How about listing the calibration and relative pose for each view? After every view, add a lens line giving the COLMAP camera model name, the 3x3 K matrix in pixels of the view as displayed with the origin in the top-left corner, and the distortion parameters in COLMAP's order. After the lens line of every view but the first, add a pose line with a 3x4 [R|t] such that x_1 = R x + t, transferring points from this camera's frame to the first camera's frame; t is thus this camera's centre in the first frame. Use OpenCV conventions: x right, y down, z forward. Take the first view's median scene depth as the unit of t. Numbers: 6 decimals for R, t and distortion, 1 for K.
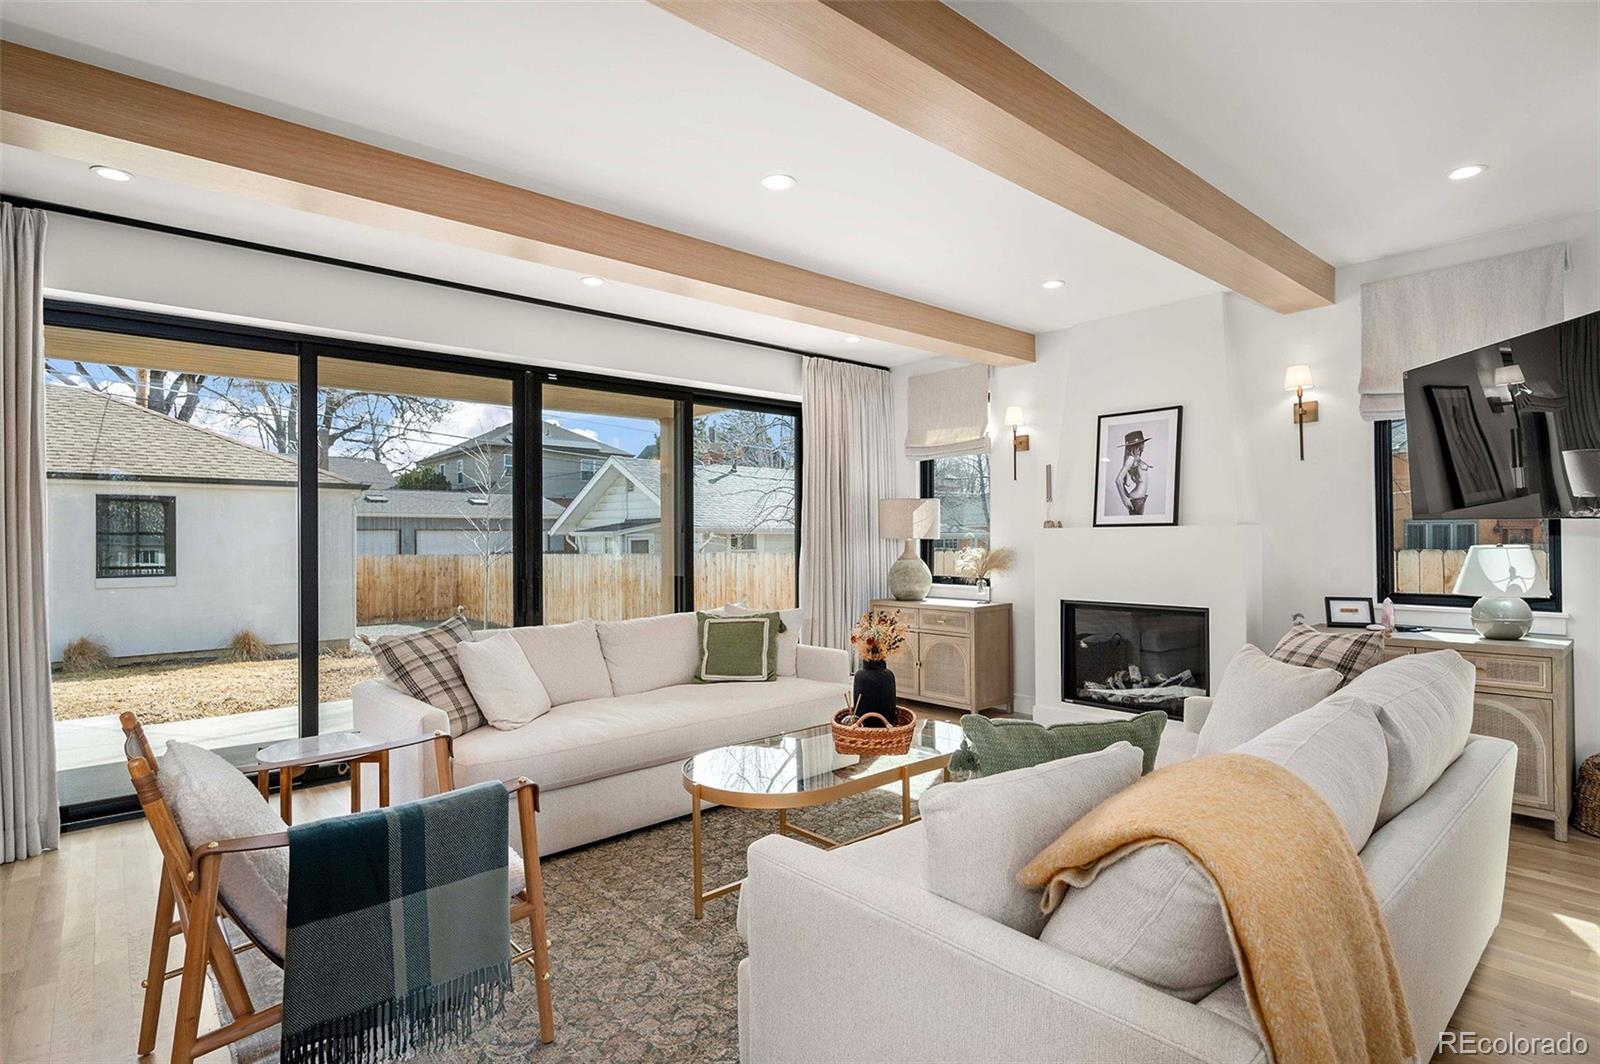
lens RADIAL K [[805.8, 0, 799.1], [0, 805.8, 541.1], [0, 0, 1]] dist [0.004265, 0.000789]
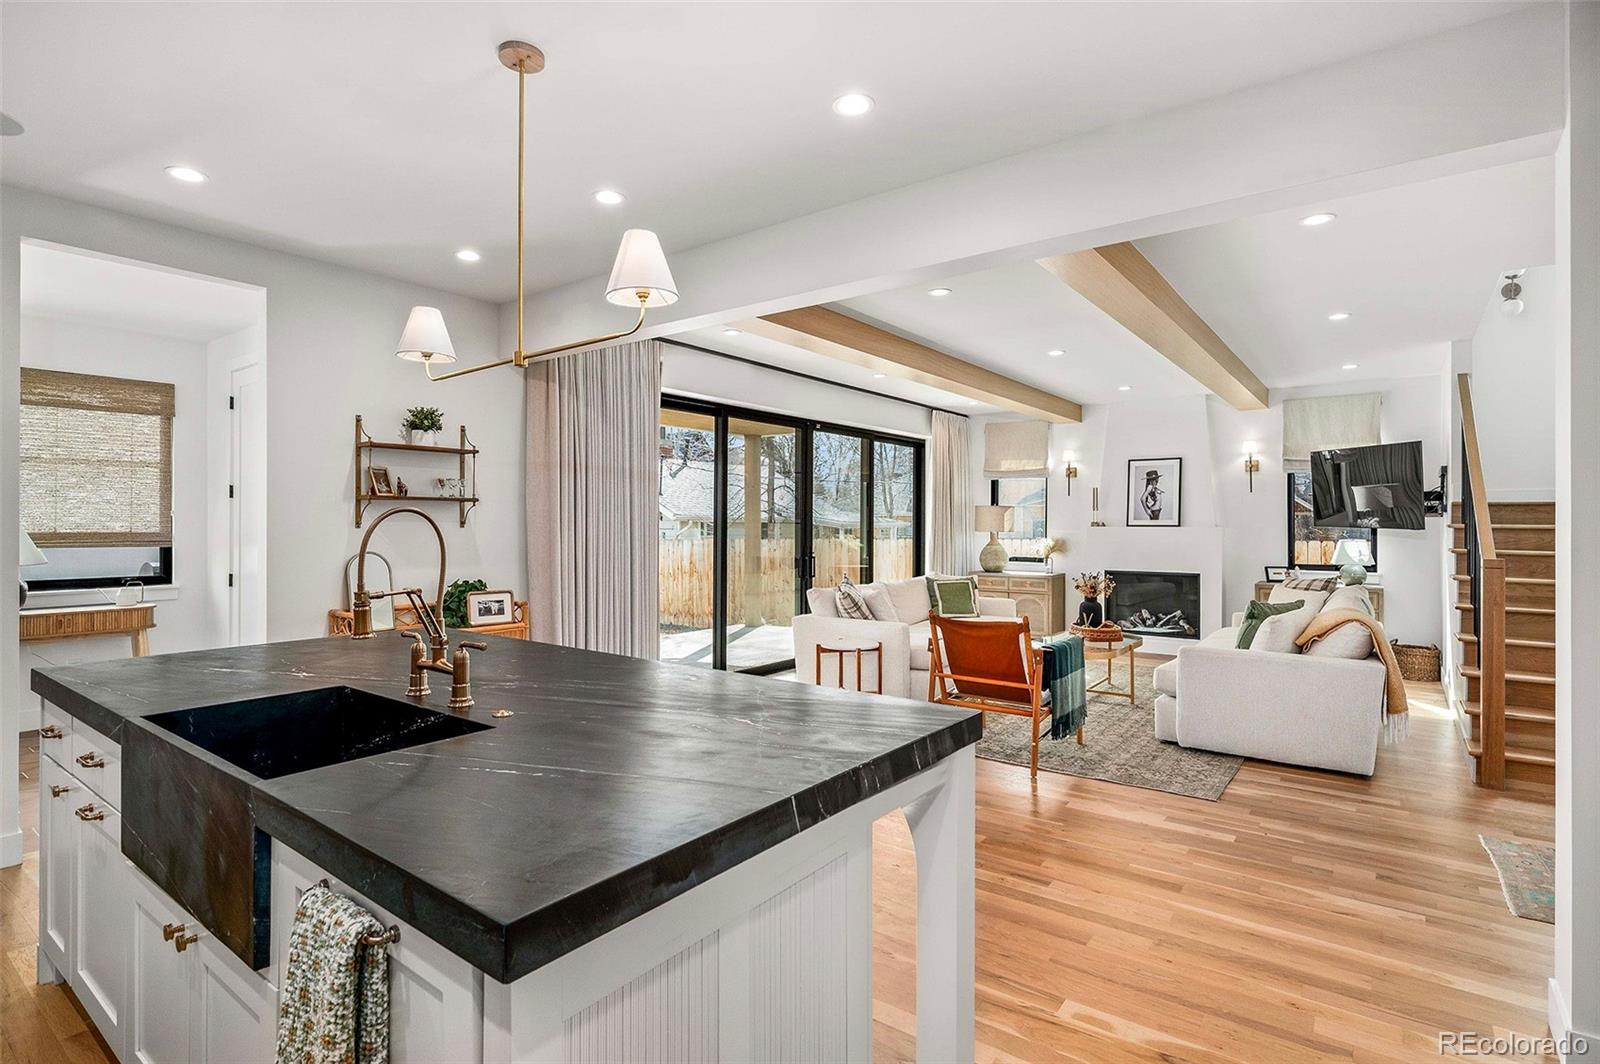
lens RADIAL K [[792.6, 0, 797.3], [0, 792.6, 529.4], [0, 0, 1]] dist [0.001042, 0.000366]
pose [[0.978661, 0.009334, 0.205271, -0.663012], [-0.009975, 0.999948, 0.002088, -0.008247], [-0.205240, -0.004091, 0.978703, -0.484842]]
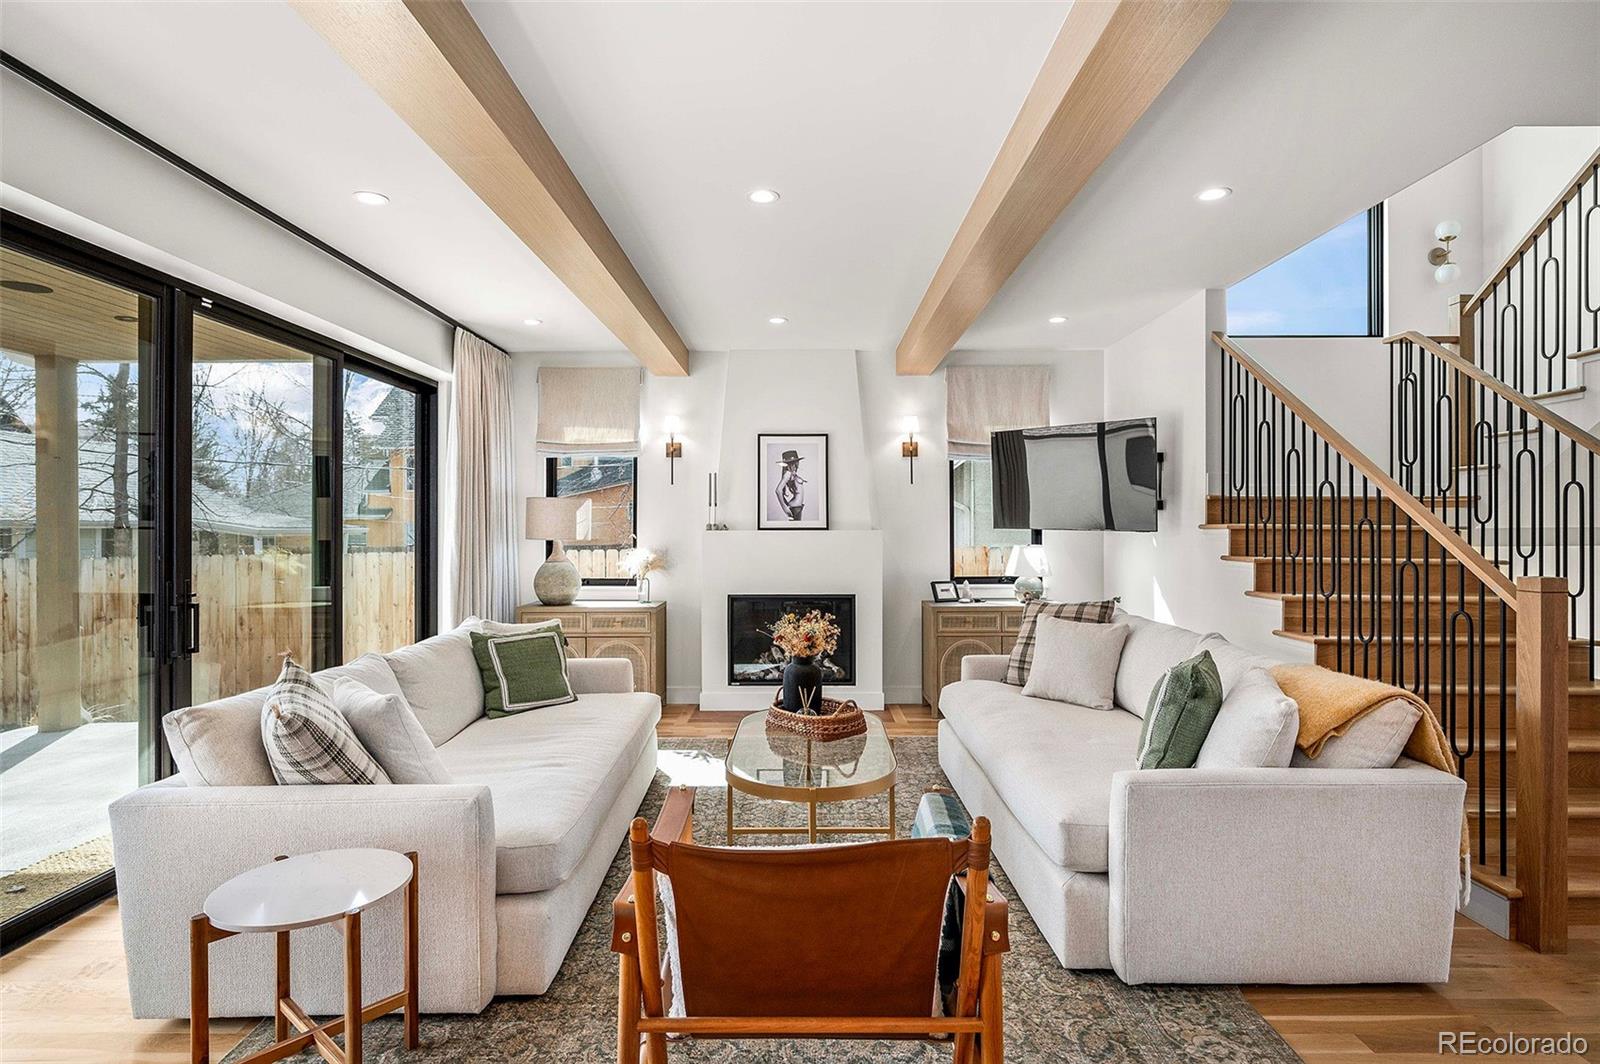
lens RADIAL K [[830.3, 0, 802.8], [0, 830.3, 525.5], [0, 0, 1]] dist [-0.000069, -0.000662]
pose [[0.662753, 0.009545, 0.748777, -0.499549], [0.000368, 0.999914, -0.013072, -0.008727], [-0.748838, 0.008939, 0.662693, 0.170245]]
